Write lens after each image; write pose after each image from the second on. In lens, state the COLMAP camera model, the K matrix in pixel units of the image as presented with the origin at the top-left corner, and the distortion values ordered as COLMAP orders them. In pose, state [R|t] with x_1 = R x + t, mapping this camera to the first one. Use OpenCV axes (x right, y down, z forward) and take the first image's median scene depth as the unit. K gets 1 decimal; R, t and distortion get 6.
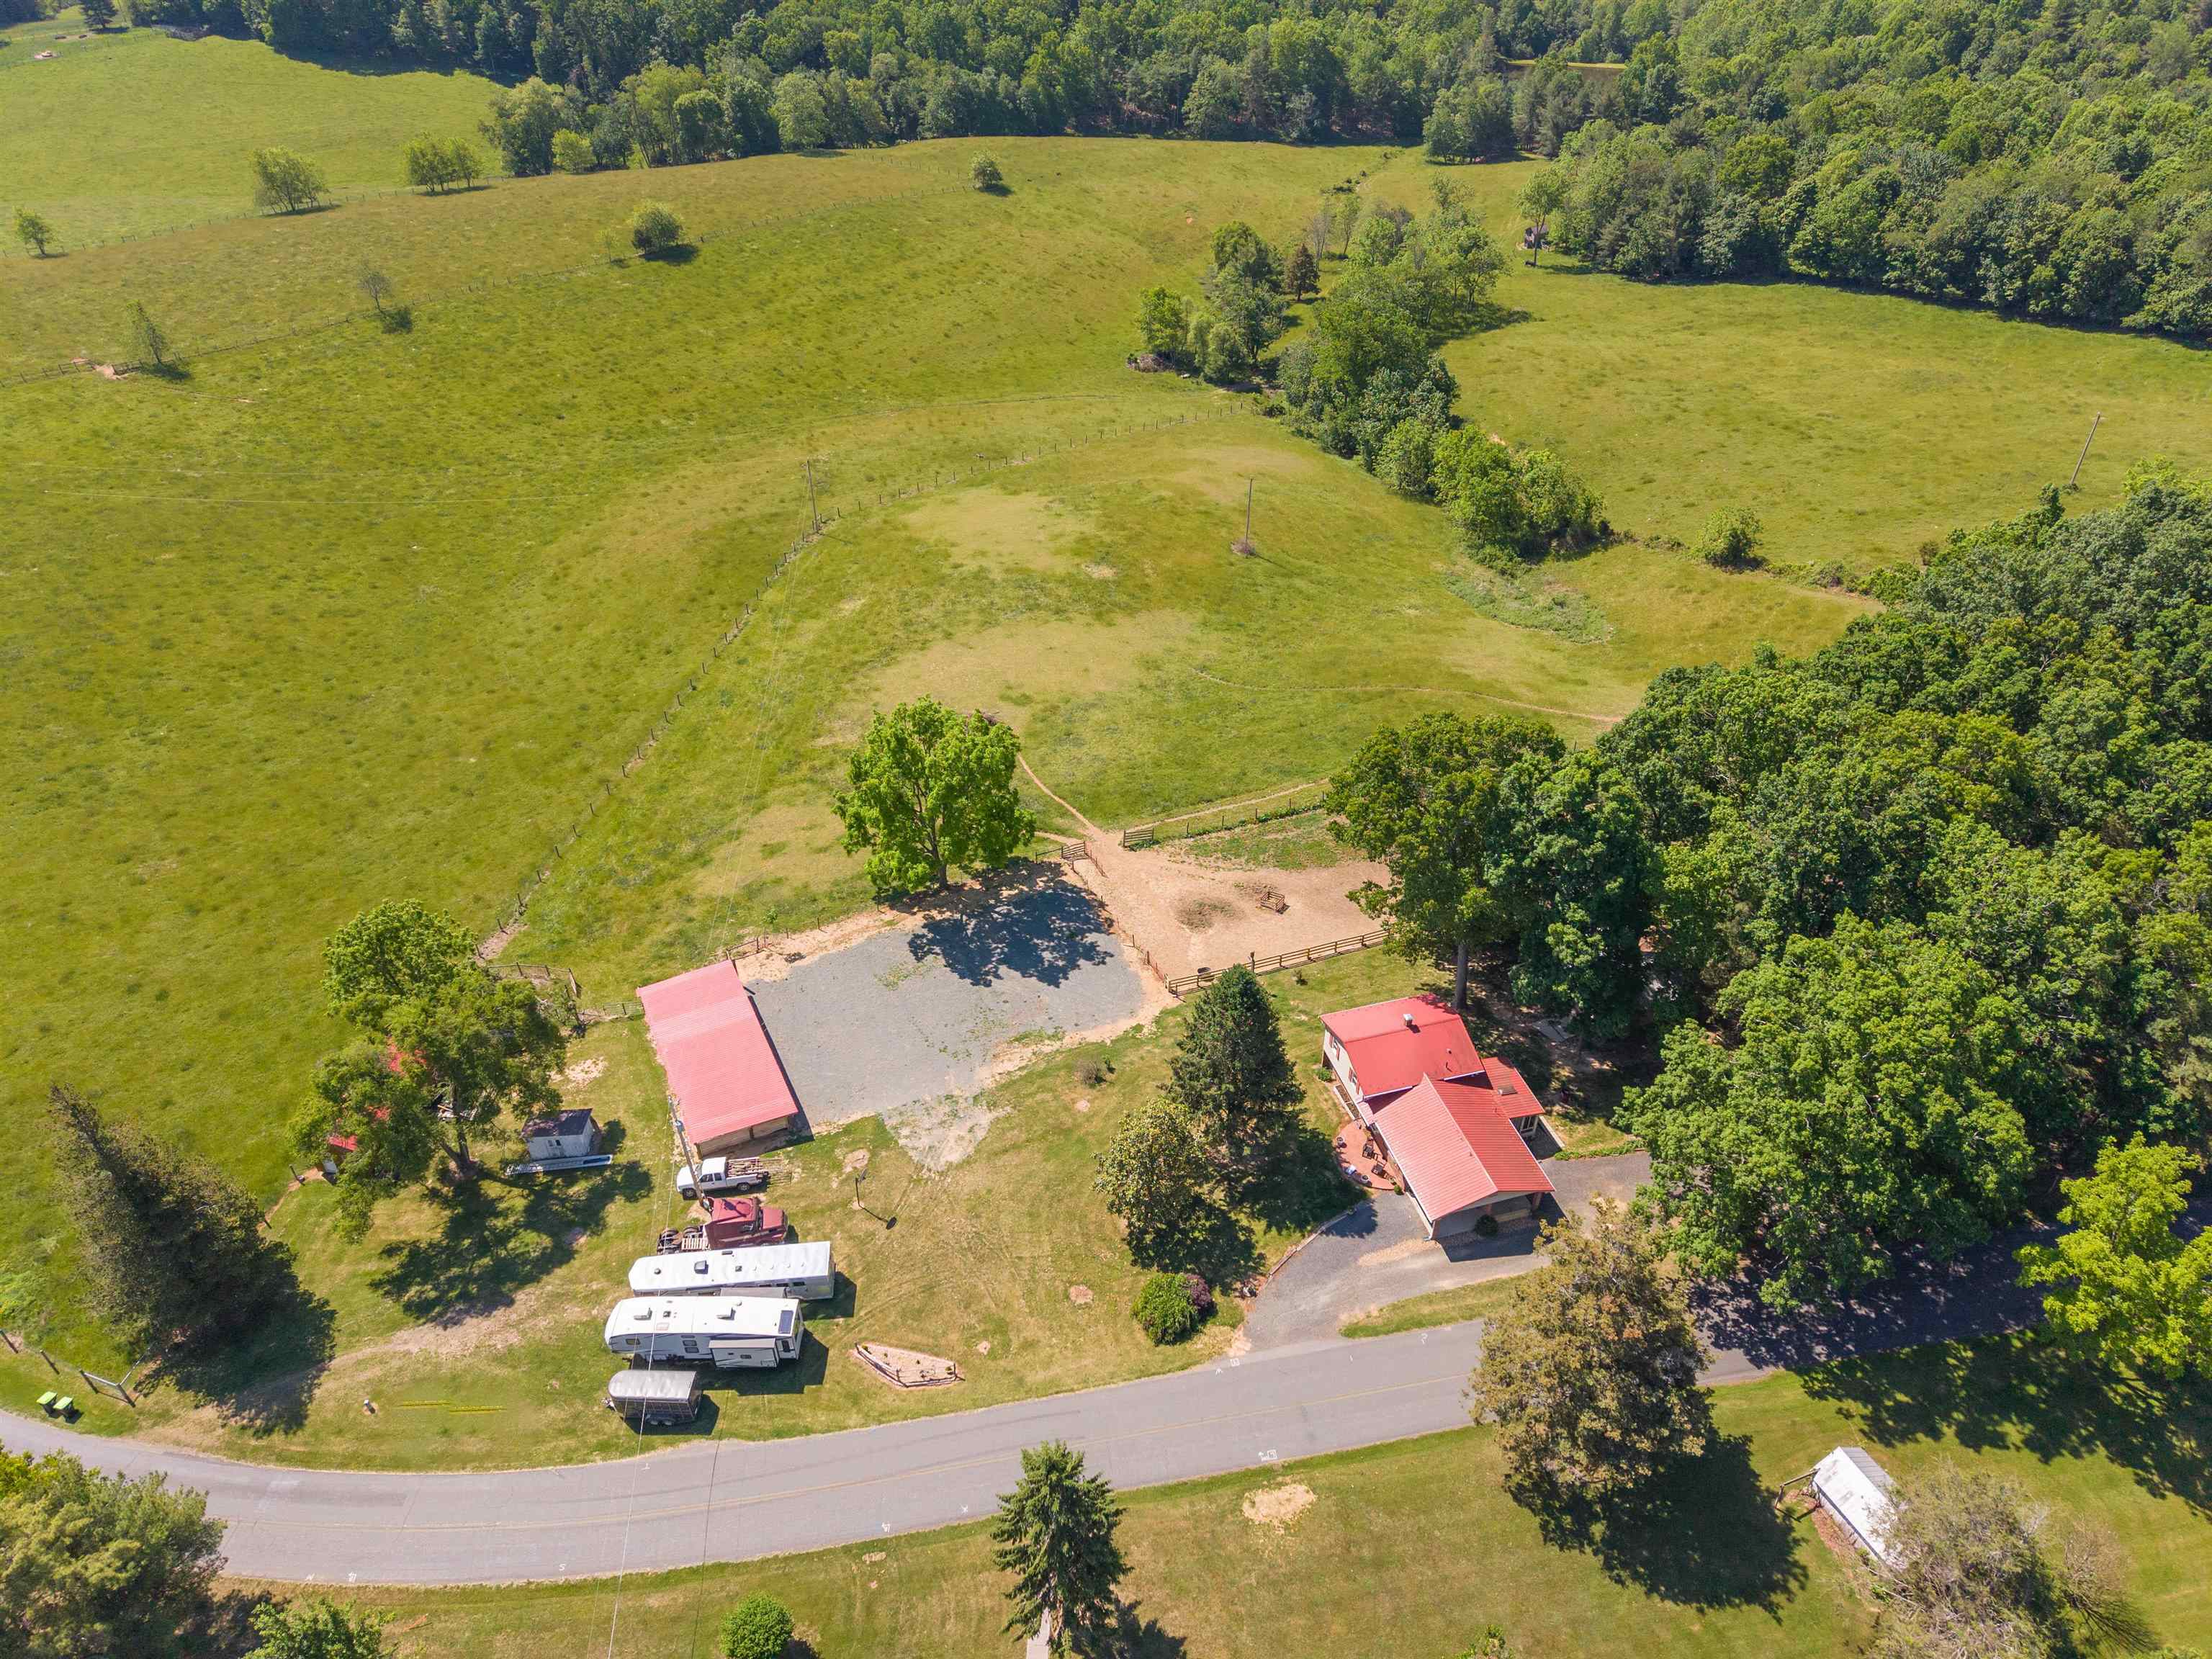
lens RADIAL K [[1472.9, 0, 1102.4], [0, 1472.9, 826.8], [0, 0, 1]] dist [0.033973, -0.032949]
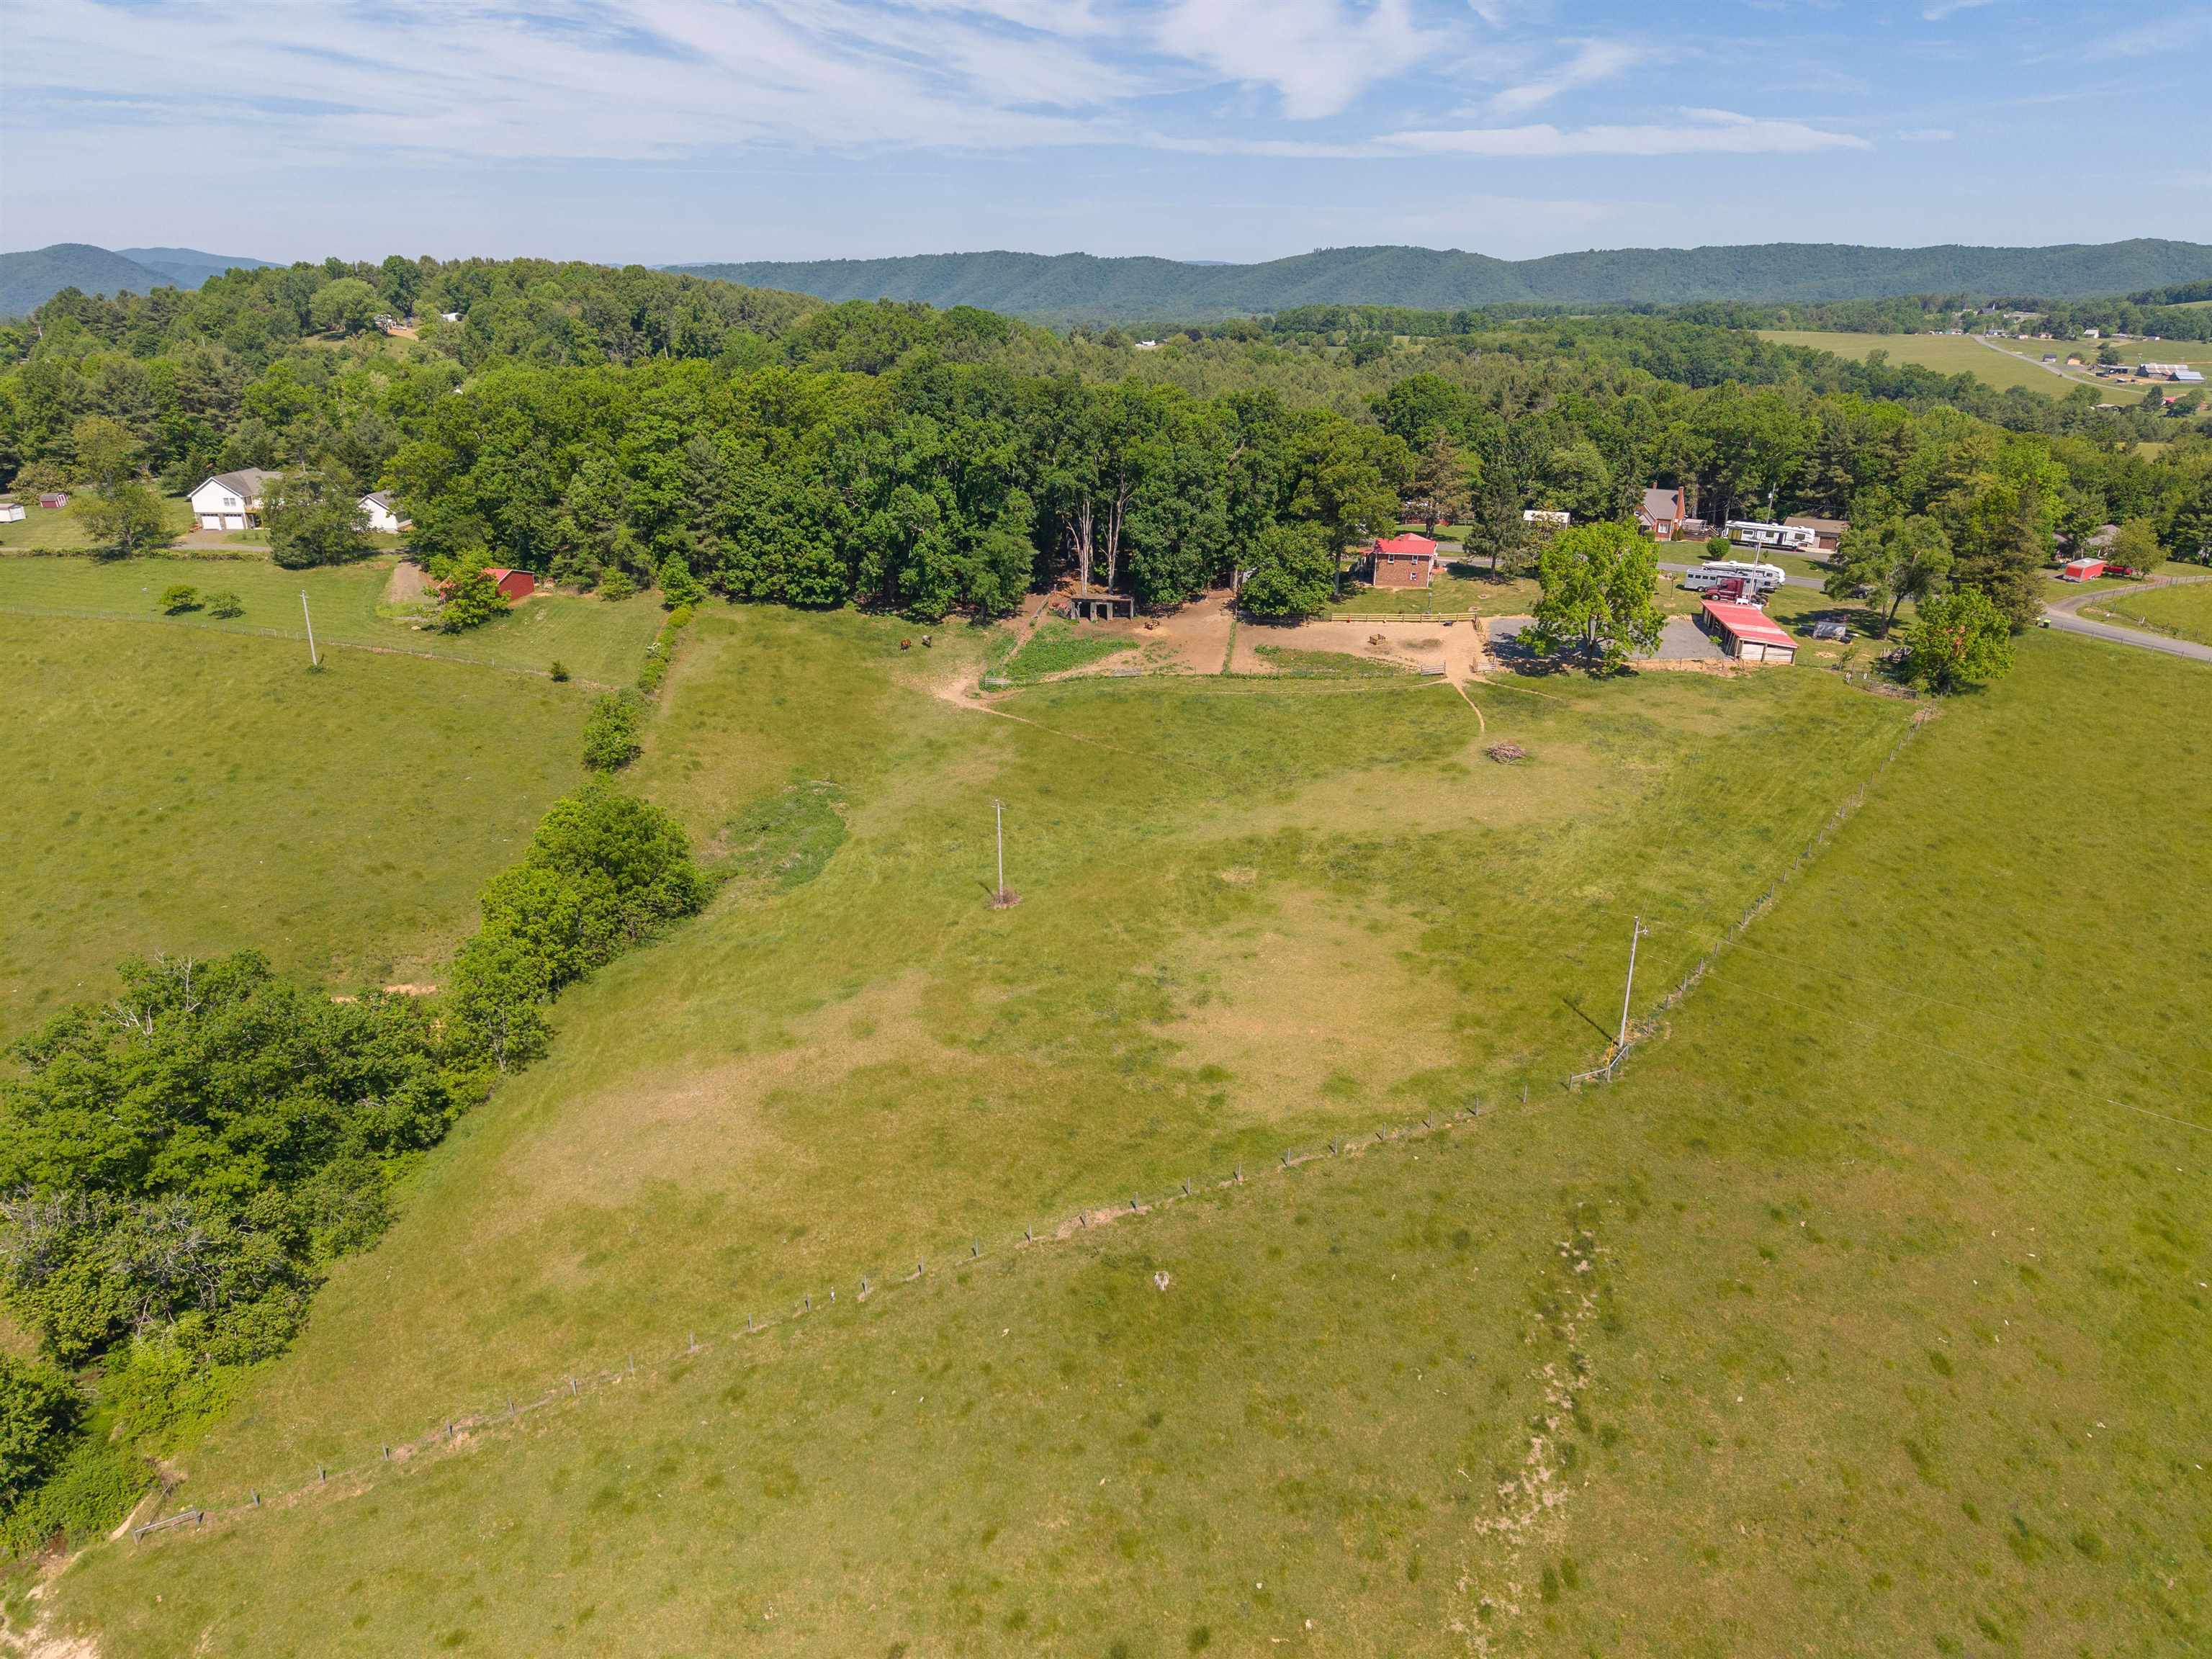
lens RADIAL K [[1472.9, 0, 1112.2], [0, 1472.9, 828.4], [0, 0, 1]] dist [0.033973, -0.032949]
pose [[-0.855977, -0.180656, 0.484424, -0.220784], [0.317741, 0.555321, 0.768544, -0.569297], [-0.407853, 0.811777, -0.417941, 0.963352]]
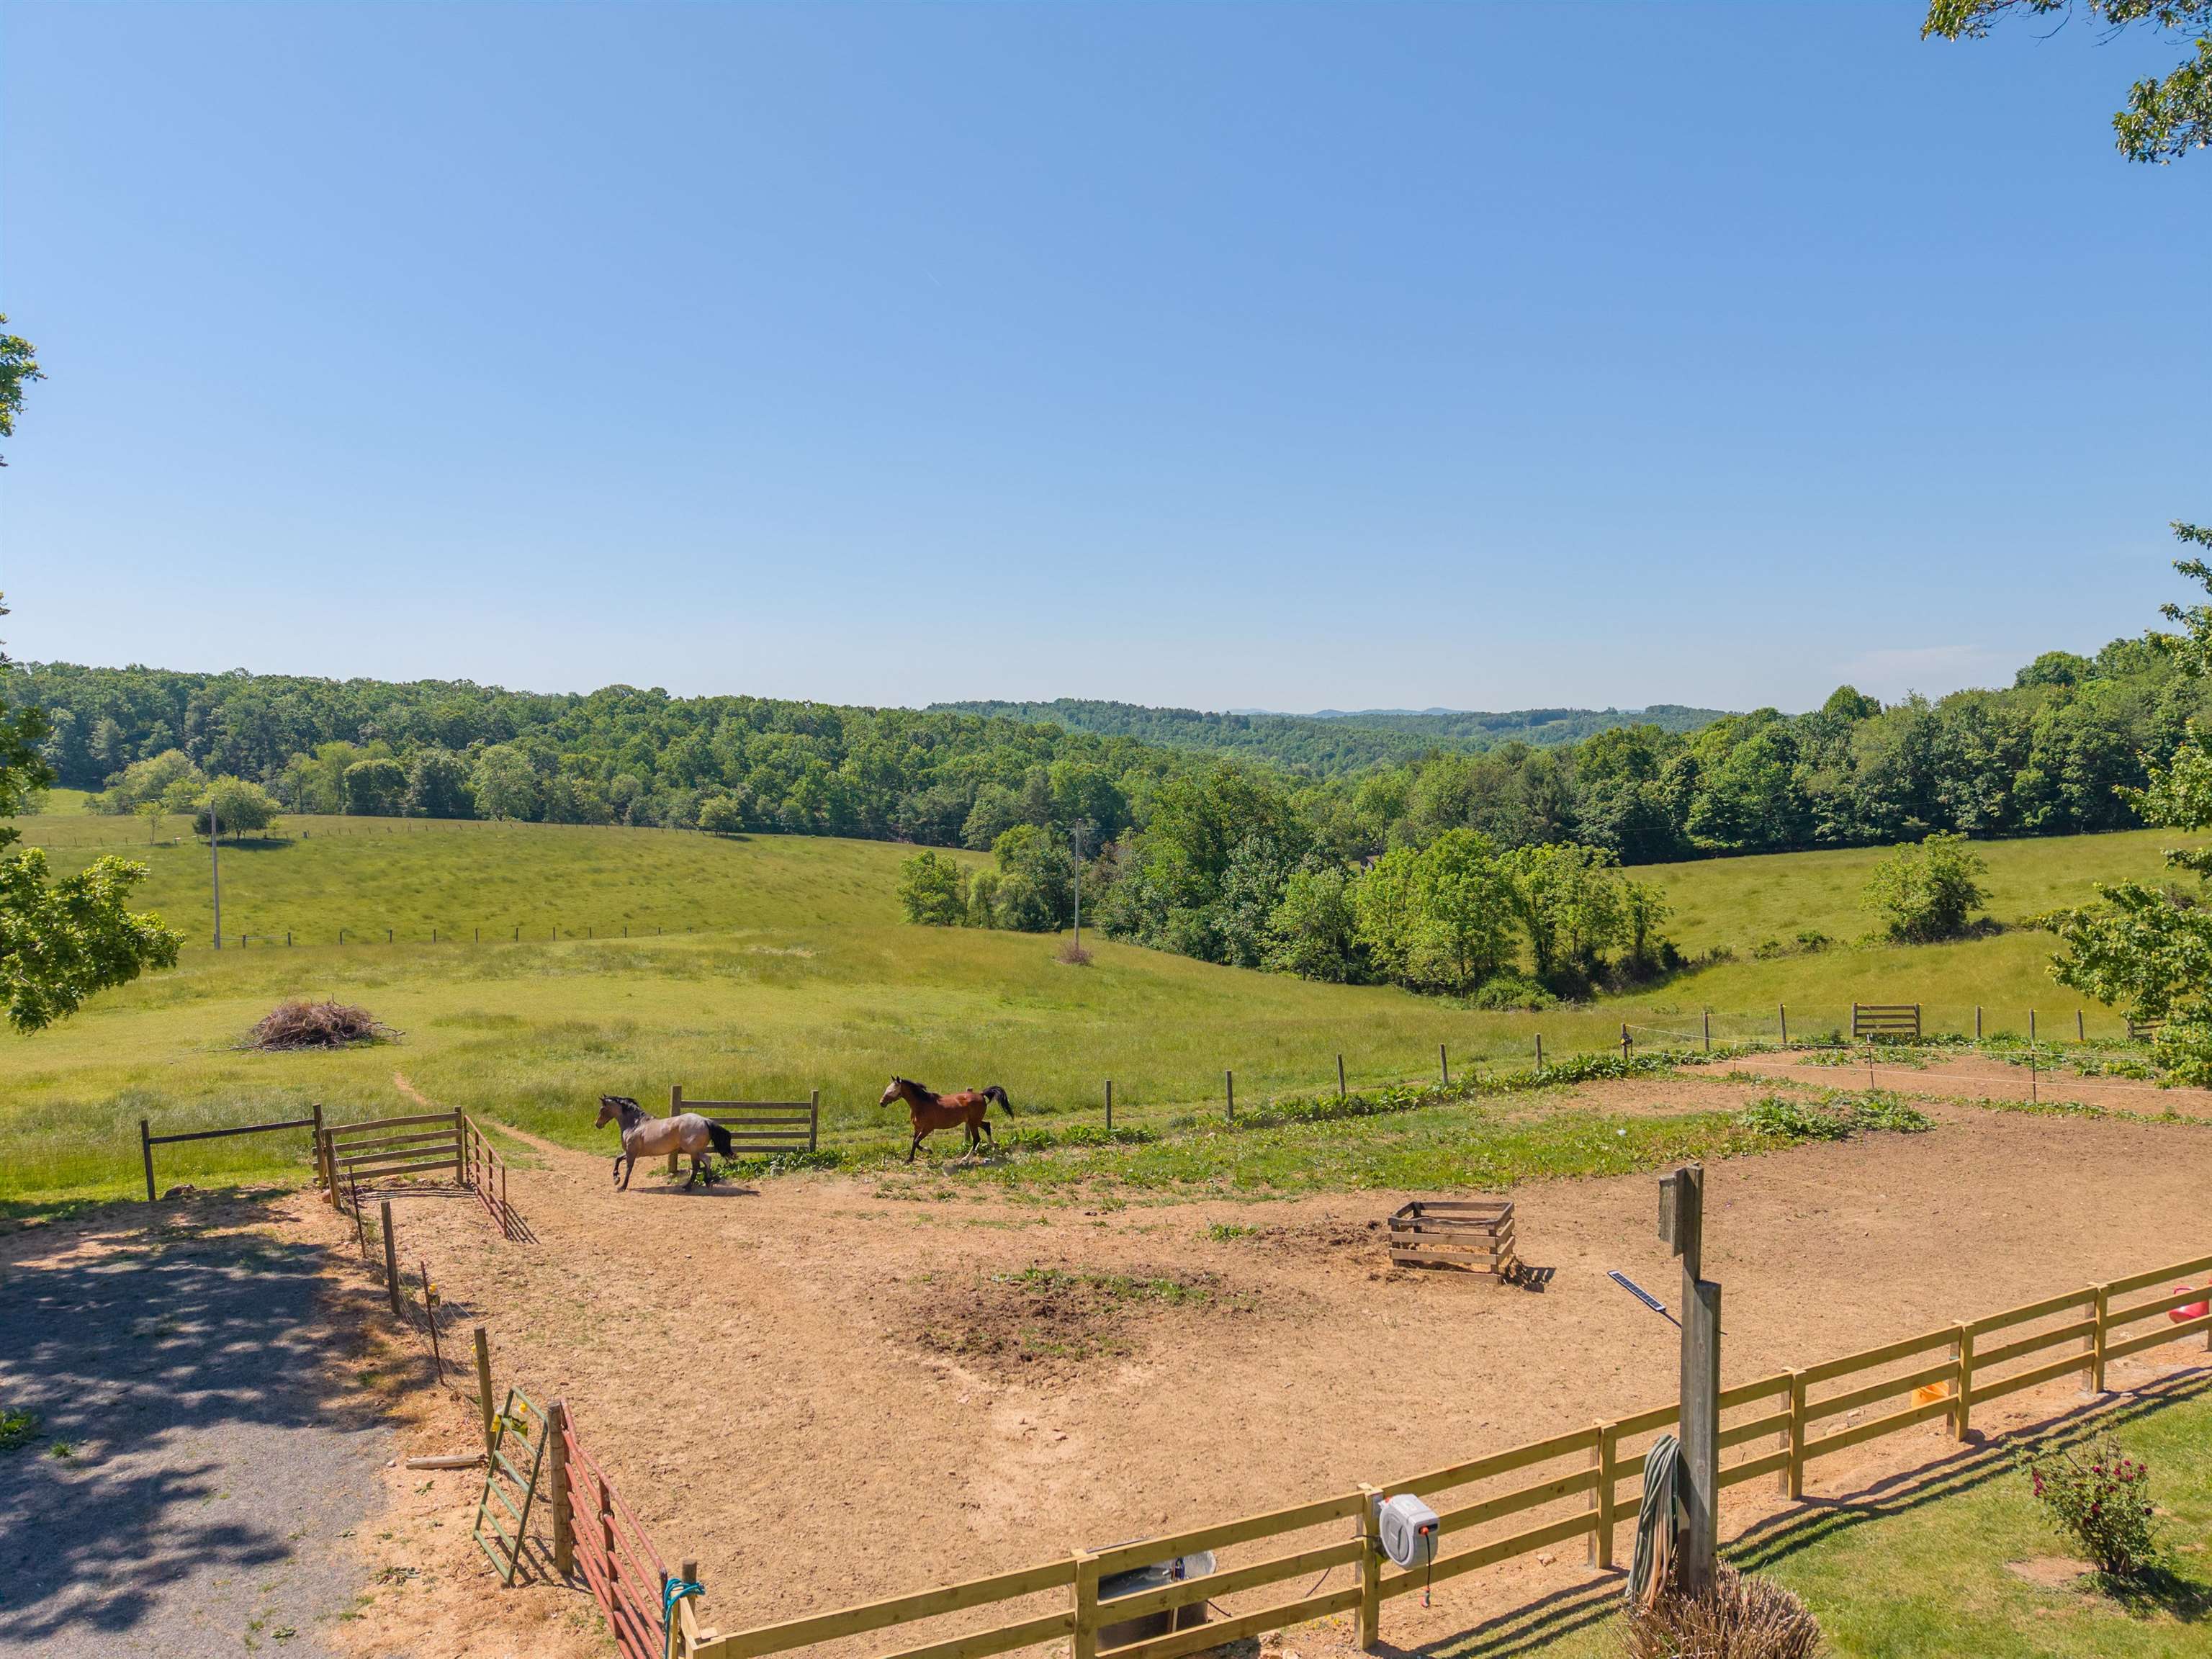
lens RADIAL K [[1472.9, 0, 1102.1], [0, 1472.9, 831.9], [0, 0, 1]] dist [0.033973, -0.032949]
pose [[0.990205, -0.006978, 0.139444, 0.024989], [0.083147, 0.831801, -0.548811, 0.051044], [-0.112160, 0.555030, 0.824234, 0.412094]]
